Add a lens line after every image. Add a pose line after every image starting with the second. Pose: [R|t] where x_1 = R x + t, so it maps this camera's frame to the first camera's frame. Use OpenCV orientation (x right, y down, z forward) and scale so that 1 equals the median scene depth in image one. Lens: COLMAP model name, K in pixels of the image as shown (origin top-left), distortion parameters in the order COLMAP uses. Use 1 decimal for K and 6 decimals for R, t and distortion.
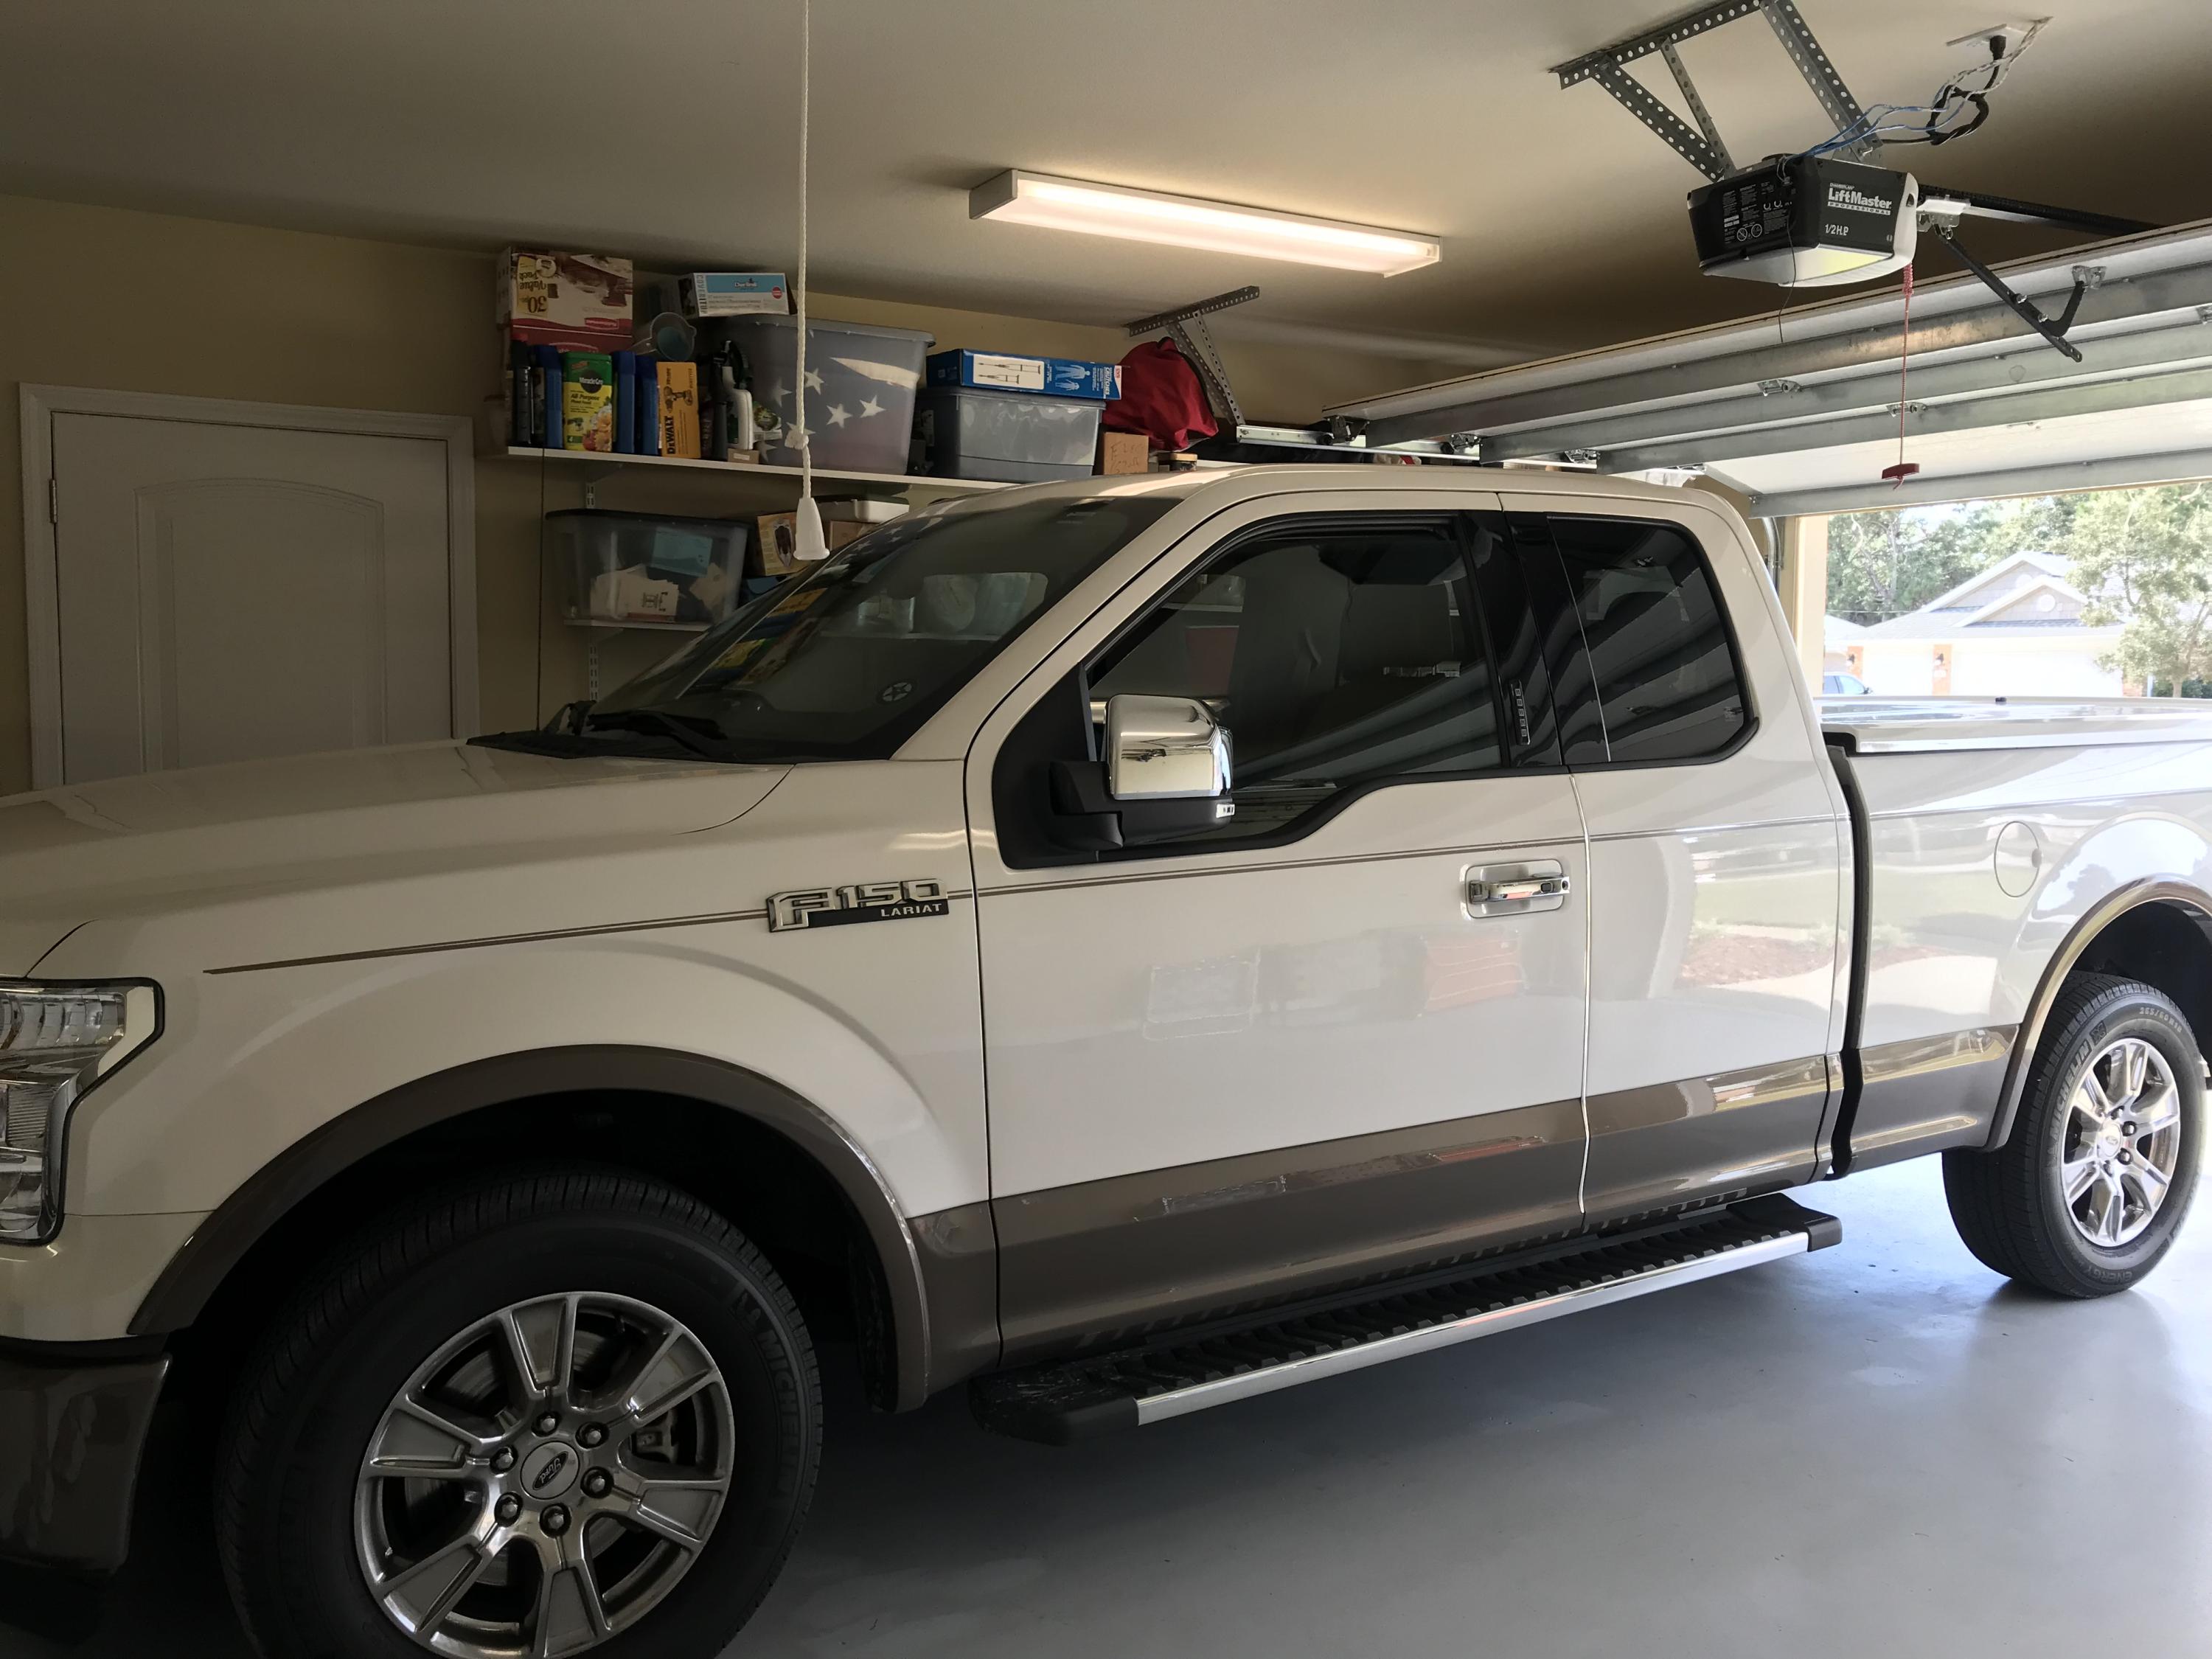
lens RADIAL K [[1788.9, 0, 1078.6], [0, 1788.9, 815.0], [0, 0, 1]] dist [0.077591, -0.163188]
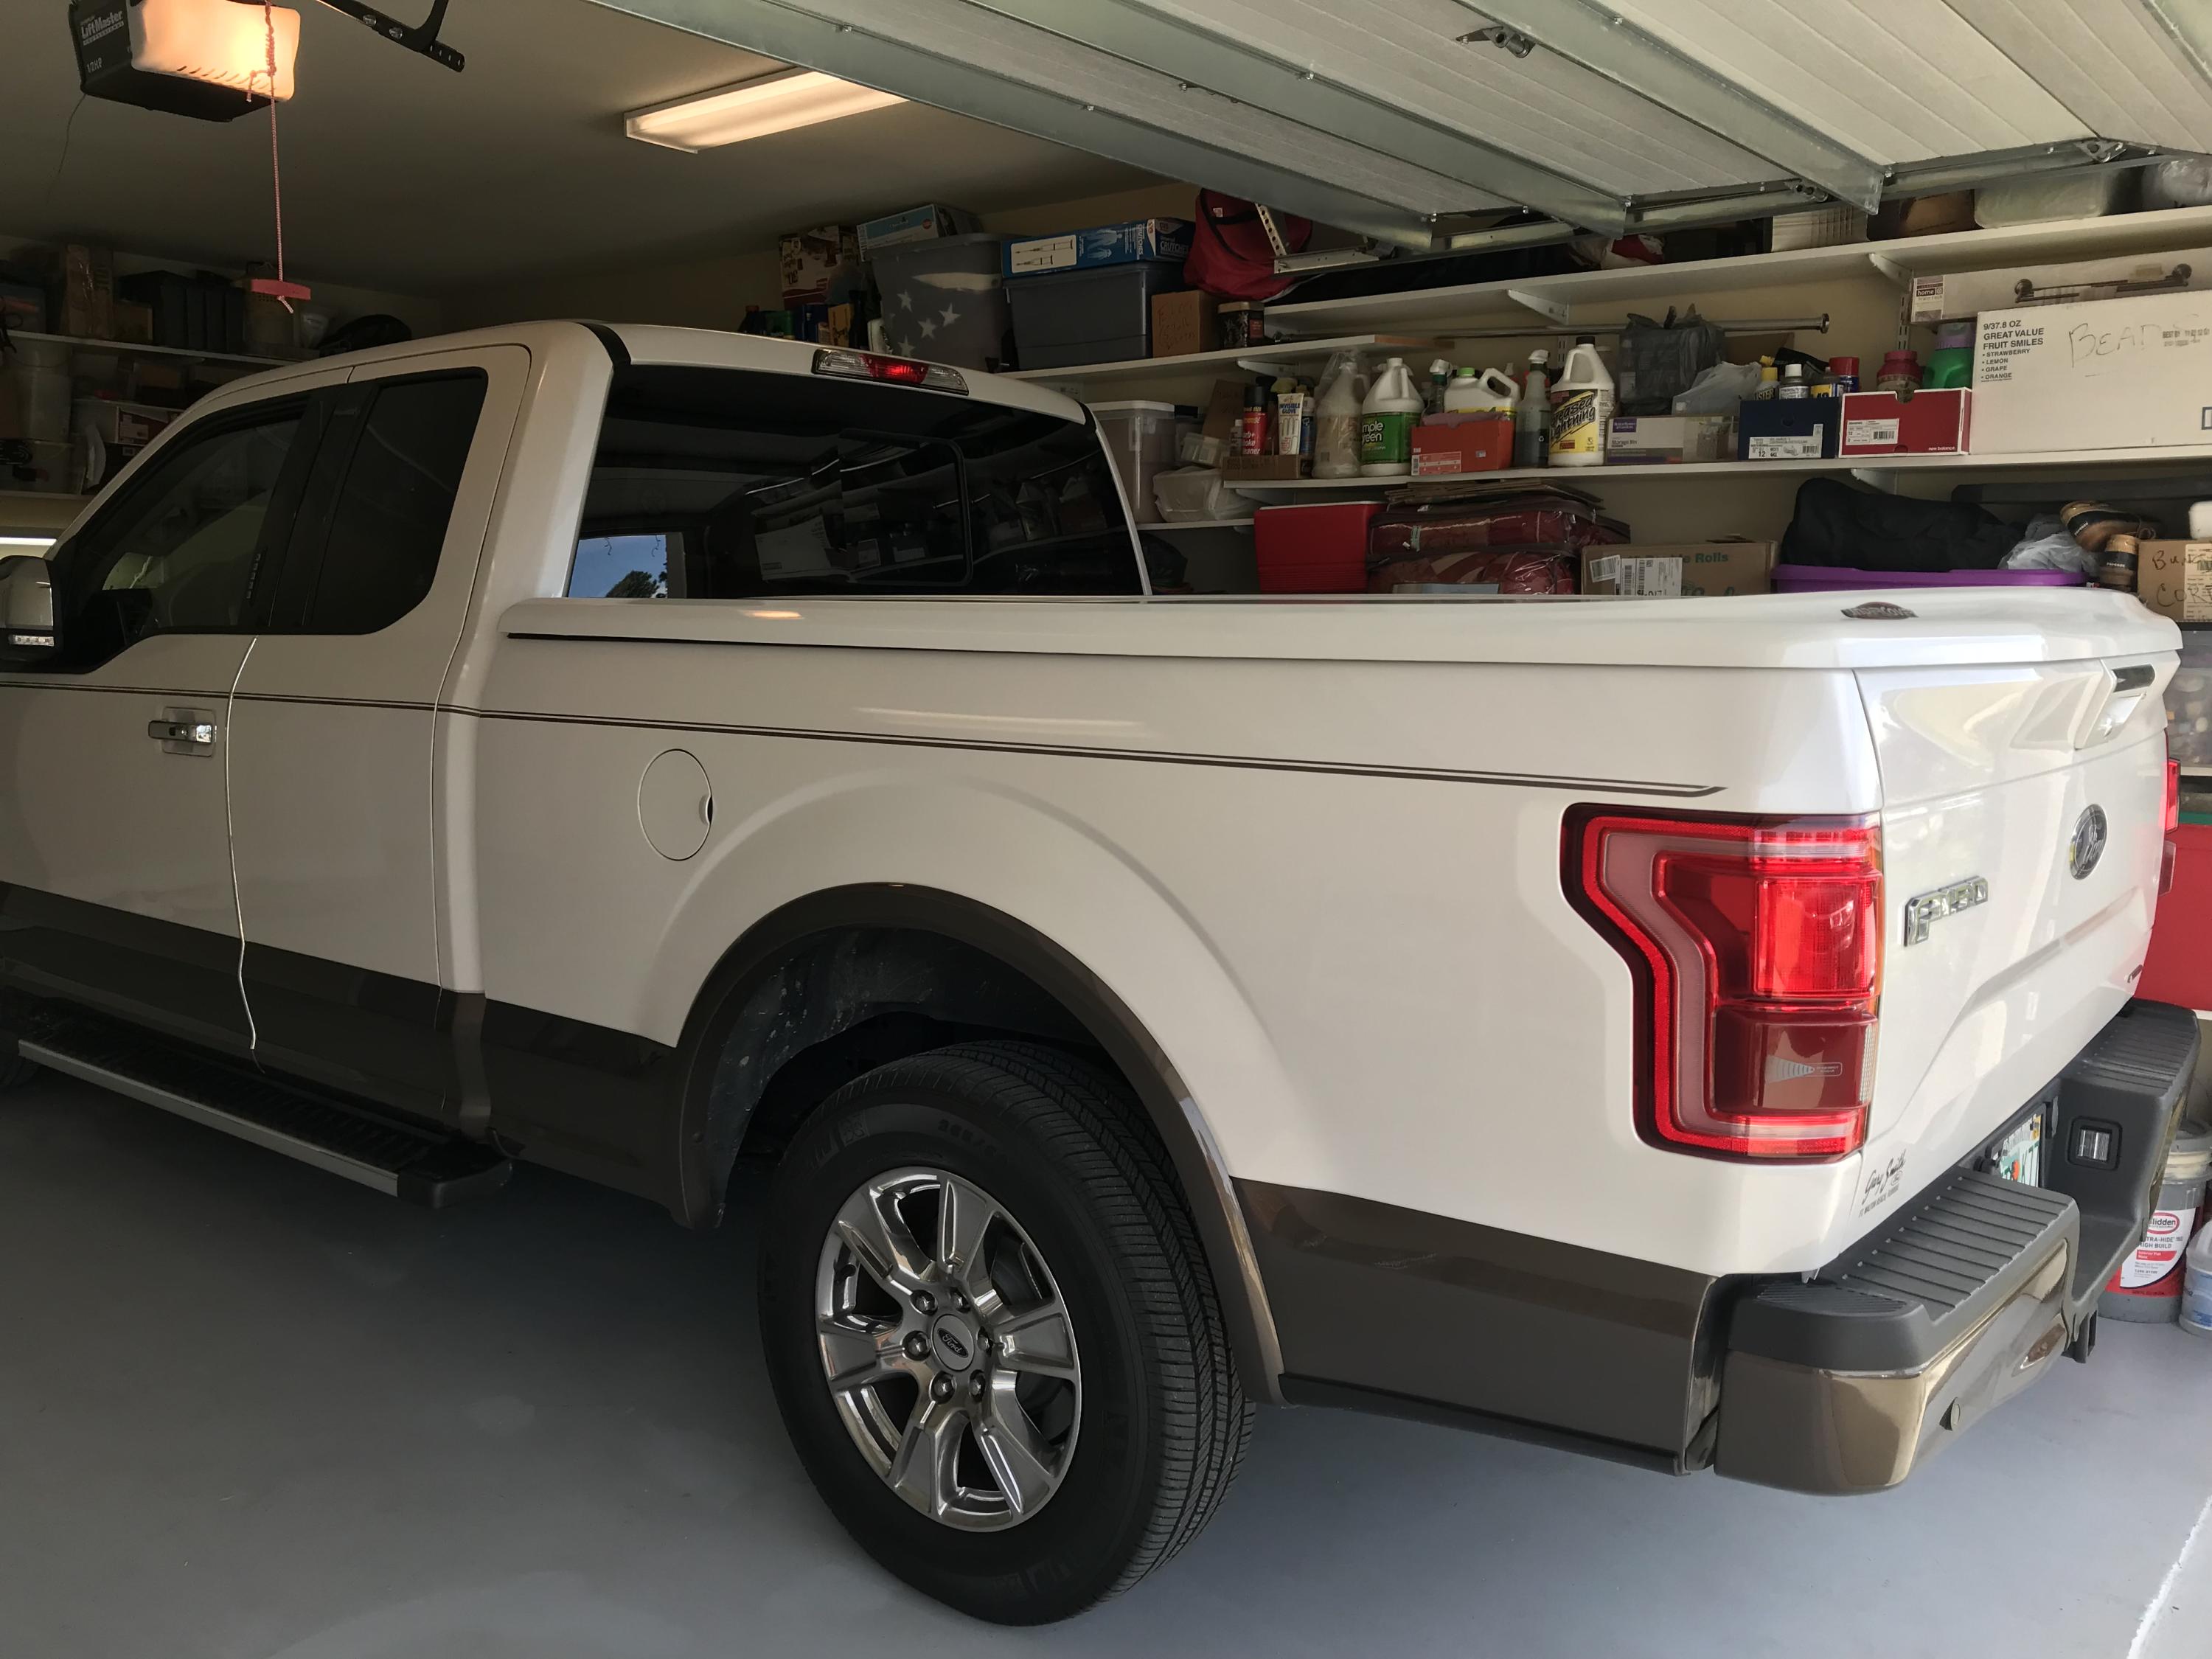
lens RADIAL K [[1788.9, 0, 1078.6], [0, 1788.9, 815.0], [0, 0, 1]] dist [0.077591, -0.163188]
pose [[0.357480, 0.113897, -0.926949, 0.978644], [-0.082856, 0.992490, 0.089997, -0.036536], [0.930238, 0.044631, 0.364232, 0.727910]]
